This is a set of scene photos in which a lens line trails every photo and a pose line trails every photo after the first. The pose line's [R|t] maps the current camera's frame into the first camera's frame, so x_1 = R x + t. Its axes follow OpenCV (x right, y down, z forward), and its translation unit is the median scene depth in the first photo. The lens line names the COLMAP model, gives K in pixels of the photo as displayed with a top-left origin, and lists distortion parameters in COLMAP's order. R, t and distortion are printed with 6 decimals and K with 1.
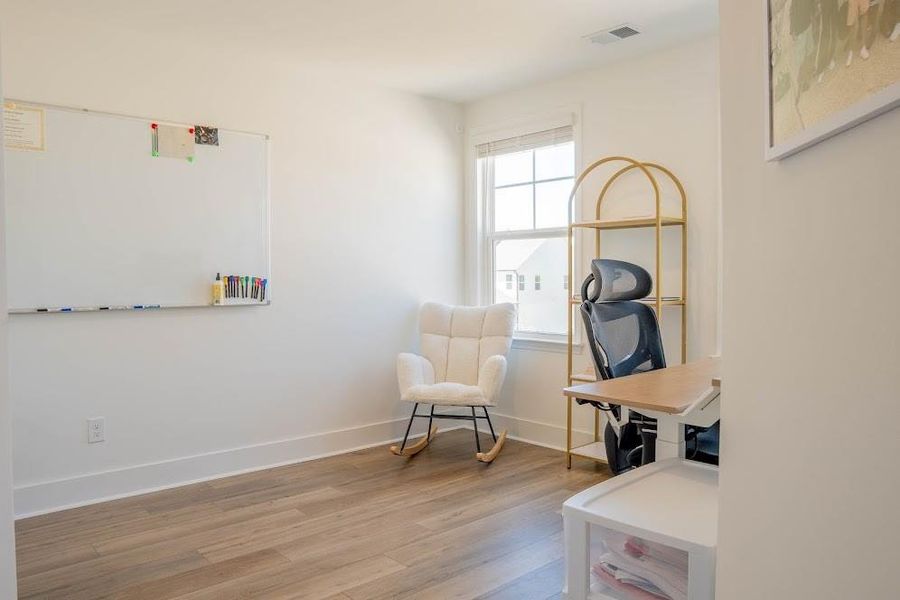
lens RADIAL K [[651.2, 0, 450.0], [0, 651.2, 300.0], [0, 0, 1]] dist [-0.107641, 0.066833]
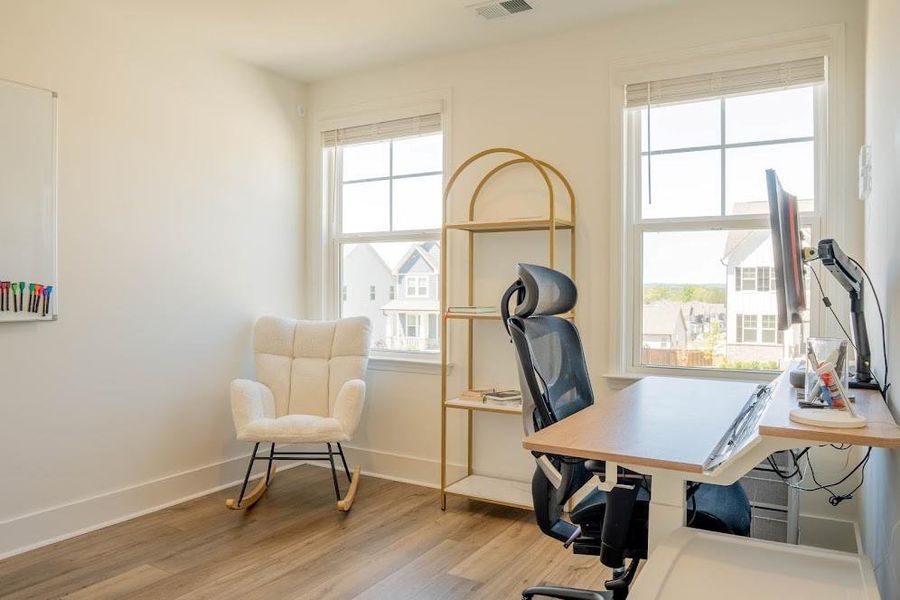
lens RADIAL K [[651.2, 0, 450.0], [0, 651.2, 300.0], [0, 0, 1]] dist [-0.107641, 0.066833]
pose [[0.955555, 0.002702, 0.294801, -0.058270], [0.001858, 0.999883, -0.015186, -0.004373], [-0.294808, 0.015059, 0.955438, 0.169050]]
